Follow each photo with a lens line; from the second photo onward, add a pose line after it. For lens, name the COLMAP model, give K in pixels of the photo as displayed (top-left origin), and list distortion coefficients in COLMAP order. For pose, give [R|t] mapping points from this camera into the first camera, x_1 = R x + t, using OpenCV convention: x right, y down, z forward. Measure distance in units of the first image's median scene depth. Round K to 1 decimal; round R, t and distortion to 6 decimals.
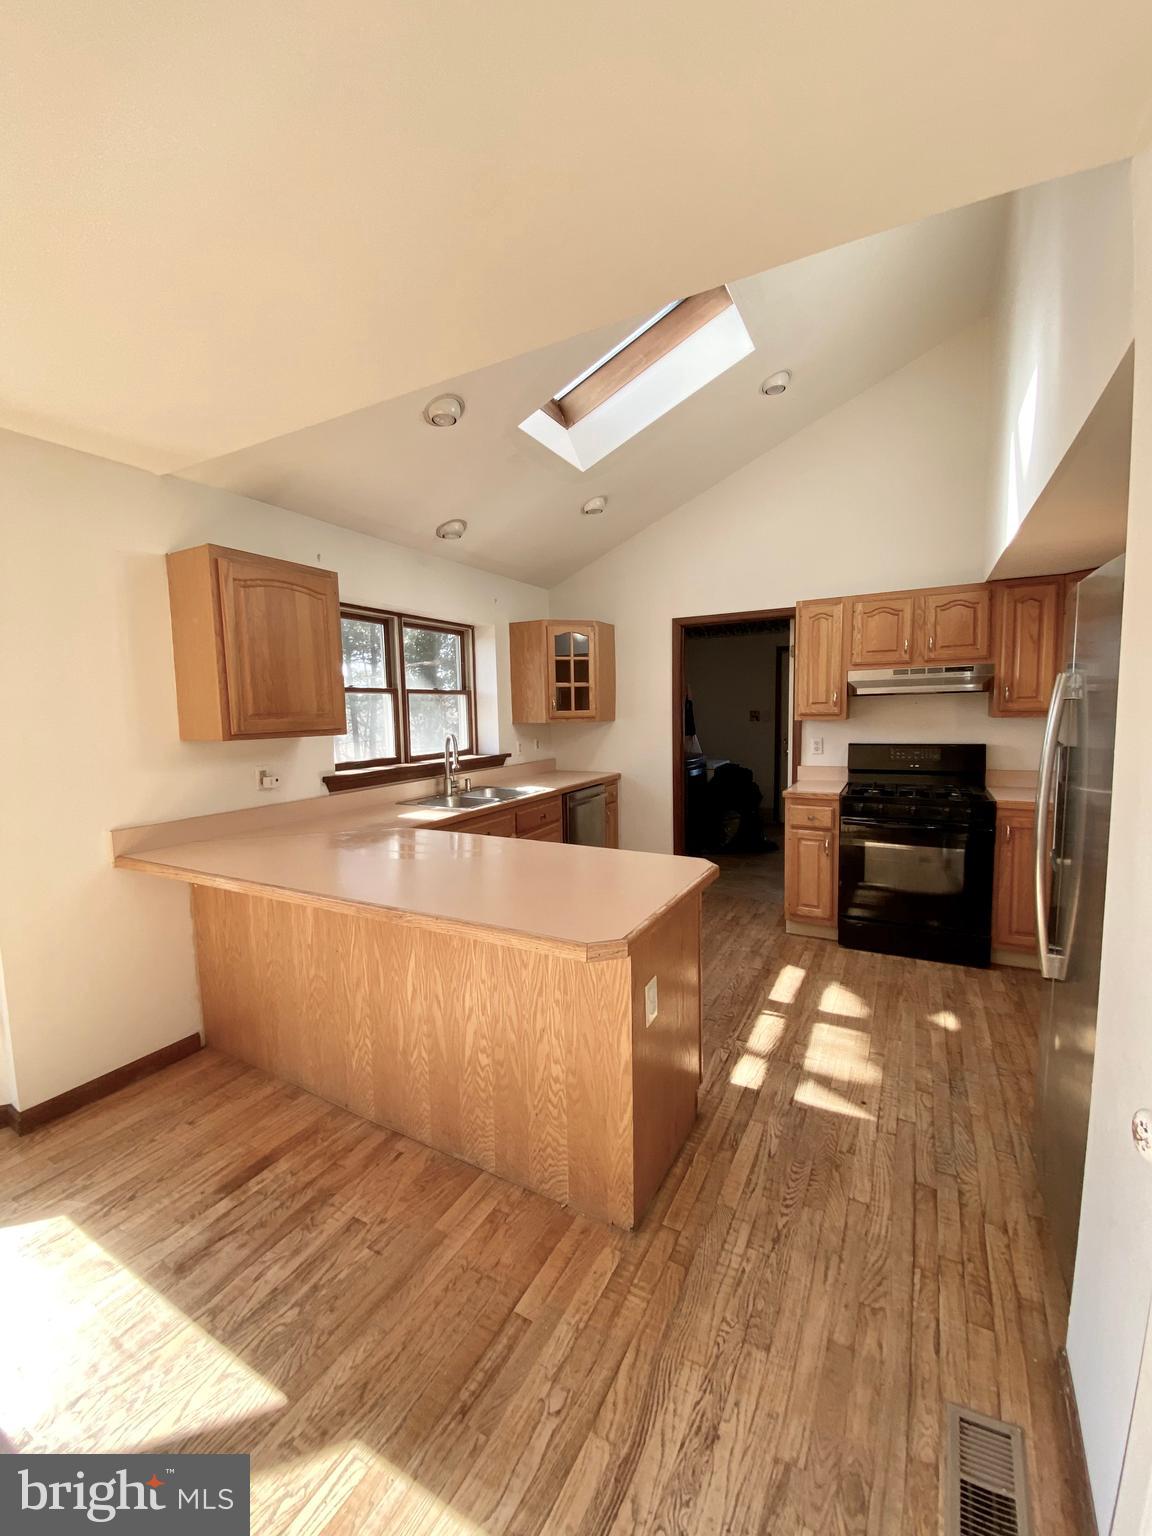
lens RADIAL K [[622.9, 0, 576.0], [0, 622.9, 768.0], [0, 0, 1]] dist [0.020369, -0.022196]
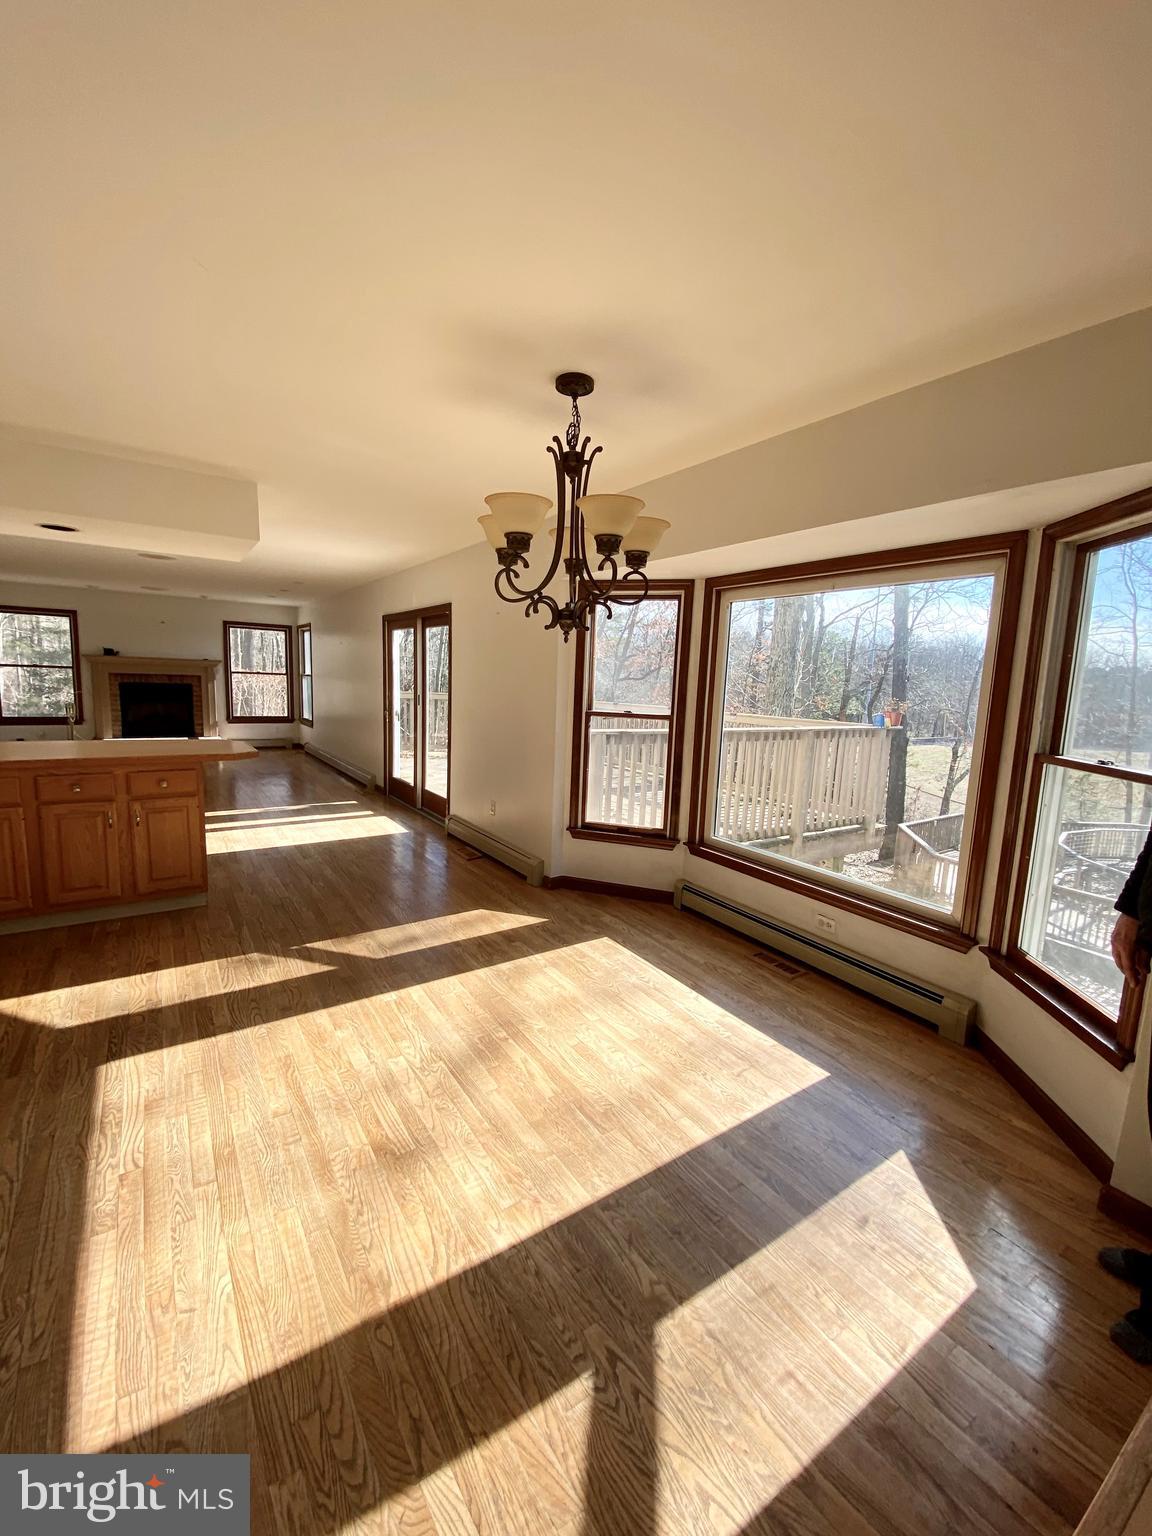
lens RADIAL K [[615.7, 0, 570.2], [0, 615.7, 770.1], [0, 0, 1]] dist [0.039015, -0.028326]
pose [[-0.468024, 0.135393, -0.873282, 0.040057], [-0.114102, 0.970664, 0.211642, -0.041519], [0.876318, 0.198697, -0.438846, 0.490026]]
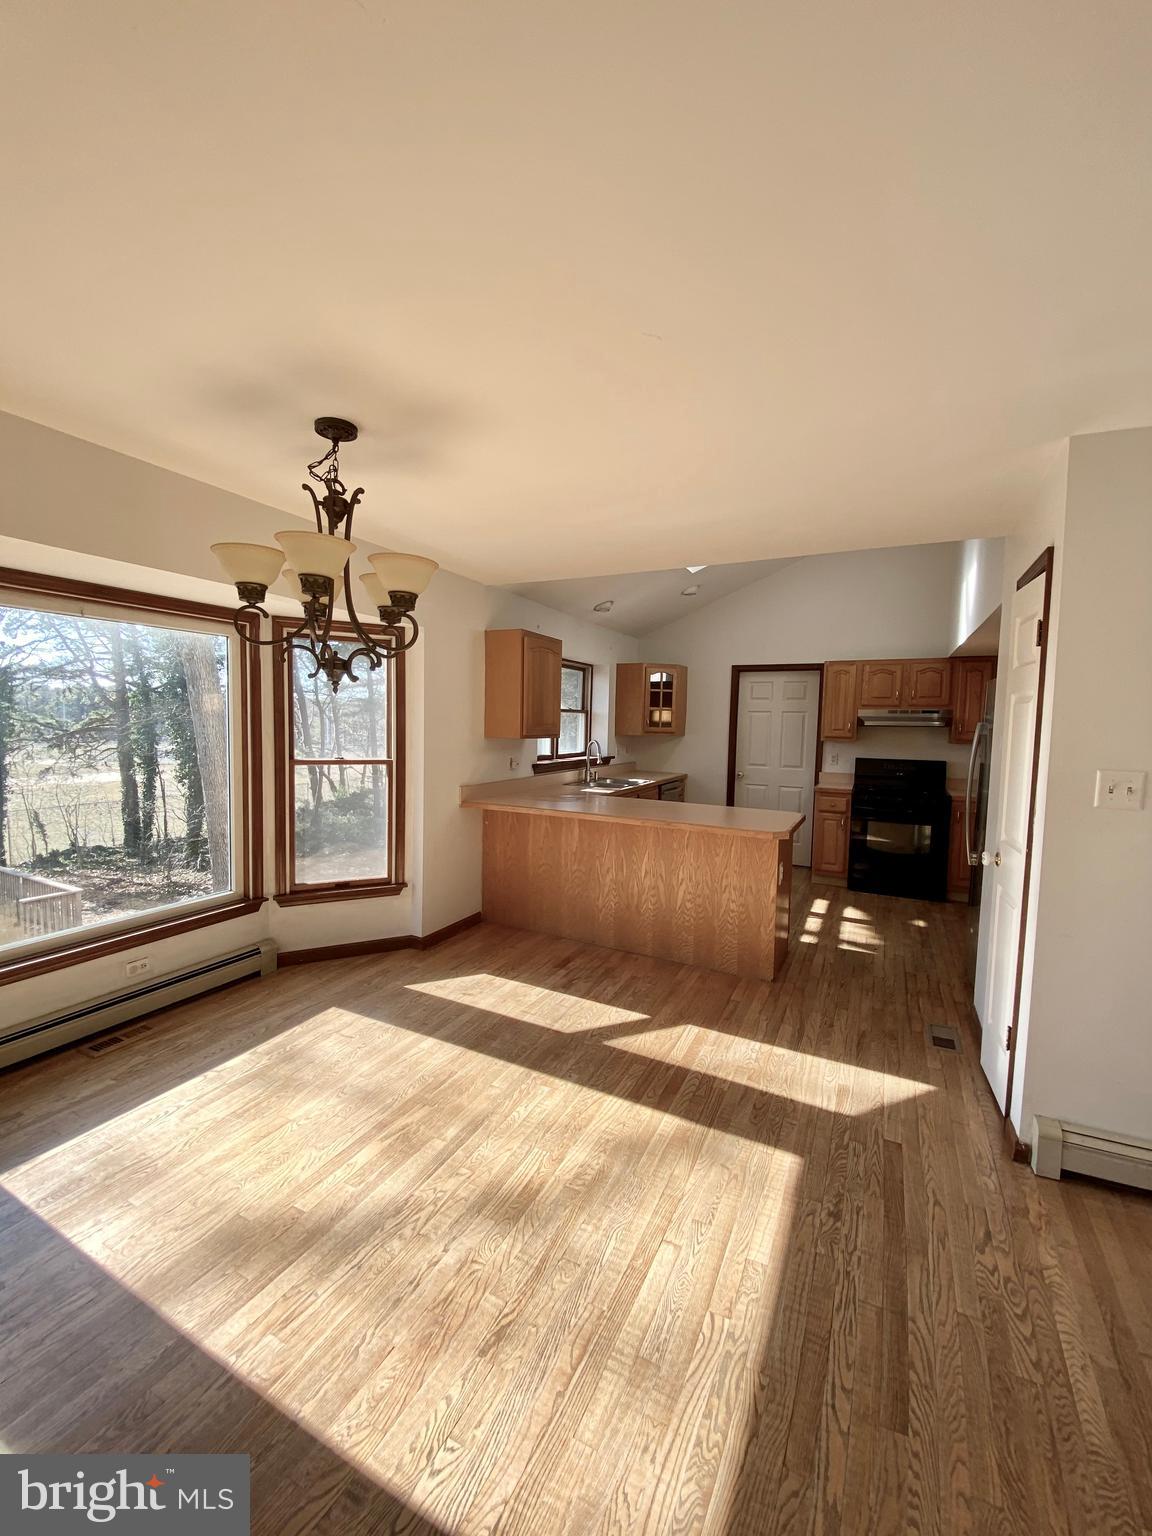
lens RADIAL K [[616.1, 0, 576.2], [0, 616.1, 765.3], [0, 0, 1]] dist [0.035890, -0.028742]
pose [[0.998566, 0.038657, 0.037023, -0.413860], [-0.037684, 0.998935, -0.026630, 0.064046], [-0.038013, 0.025197, 0.998960, -0.655925]]
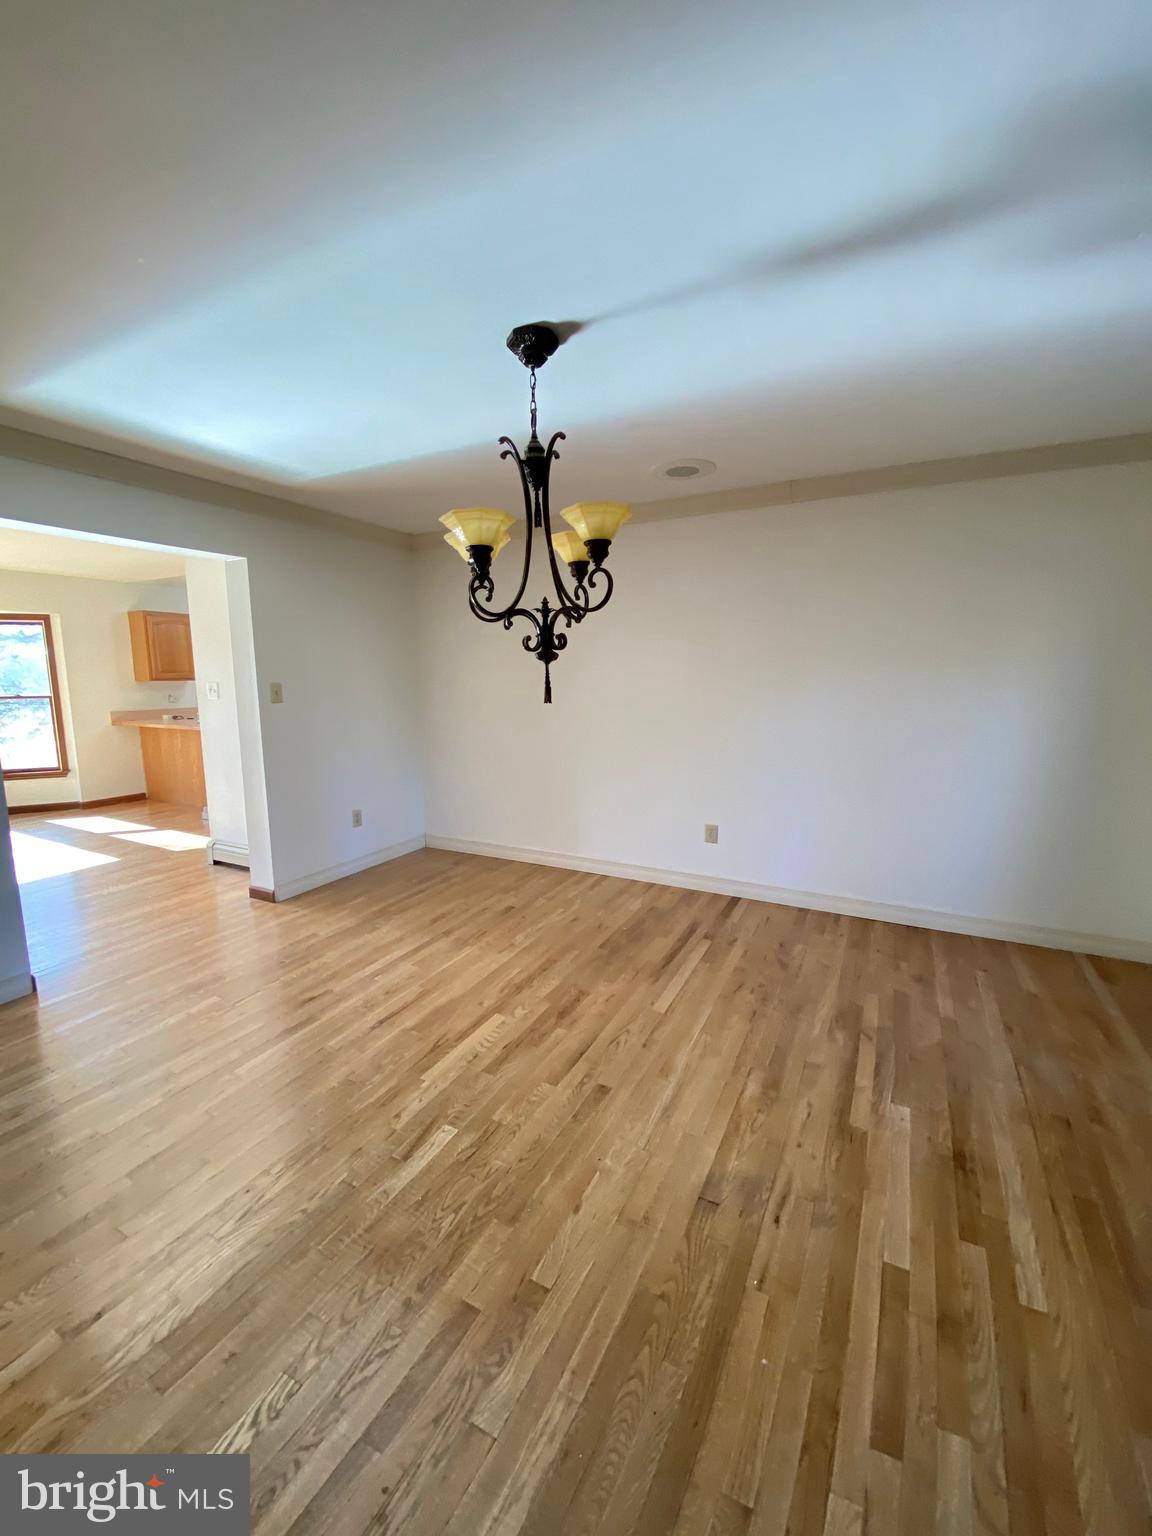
lens RADIAL K [[616.1, 0, 576.2], [0, 616.1, 765.3], [0, 0, 1]] dist [0.035890, -0.028742]
pose [[0.999941, 0.007967, 0.007441, 1.170712], [-0.008314, 0.998817, 0.047903, 0.161971], [-0.007051, -0.047962, 0.998824, -1.602637]]
